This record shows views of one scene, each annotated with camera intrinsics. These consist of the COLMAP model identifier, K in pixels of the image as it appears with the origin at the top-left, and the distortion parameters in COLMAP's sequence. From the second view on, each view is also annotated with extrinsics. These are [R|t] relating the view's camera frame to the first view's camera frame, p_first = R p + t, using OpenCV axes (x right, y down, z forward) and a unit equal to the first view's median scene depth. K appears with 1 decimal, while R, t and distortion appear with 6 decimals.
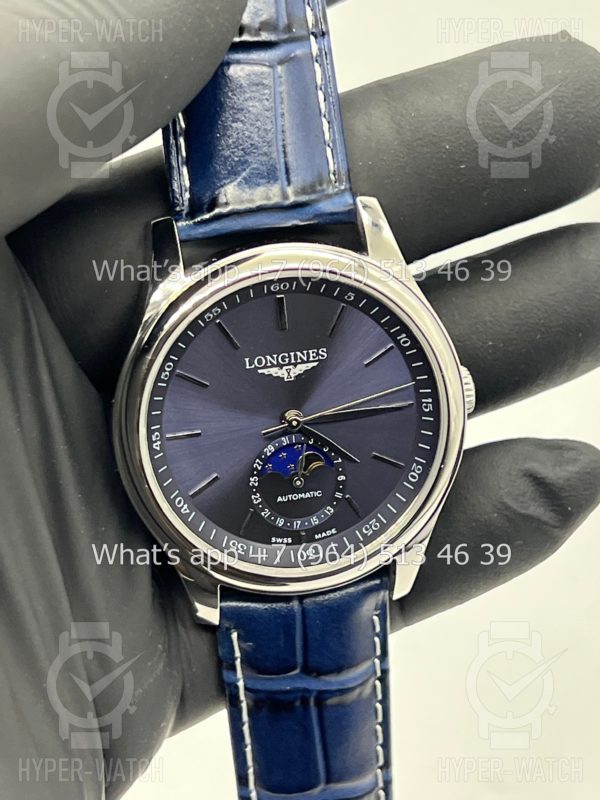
lens RADIAL K [[1972.2, 0, 300.0], [0, 1972.2, 400.0], [0, 0, 1]] dist [0.047715, 0.020476]
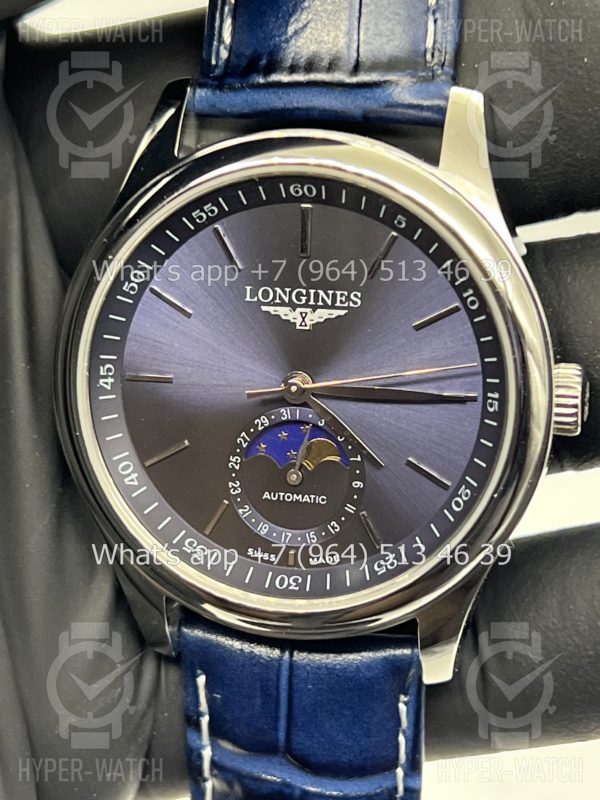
lens RADIAL K [[1972.2, 0, 300.0], [0, 1972.2, 400.0], [0, 0, 1]] dist [0.047715, 0.020476]
pose [[0.905494, 0.175805, -0.386230, 0.268725], [-0.206759, 0.977584, -0.039754, 0.042848], [0.370583, 0.115853, 0.921546, 0.356232]]
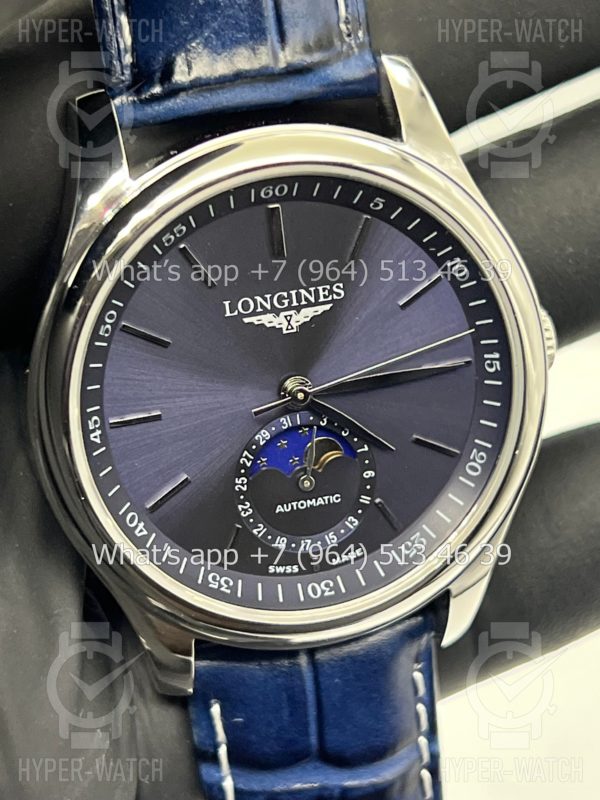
lens RADIAL K [[1972.2, 0, 300.0], [0, 1972.2, 400.0], [0, 0, 1]] dist [0.047715, 0.020476]
pose [[0.998018, -0.032863, 0.053664, -0.038746], [0.031993, 0.999344, 0.016983, 0.001763], [-0.054187, -0.015233, 0.998415, 0.329513]]
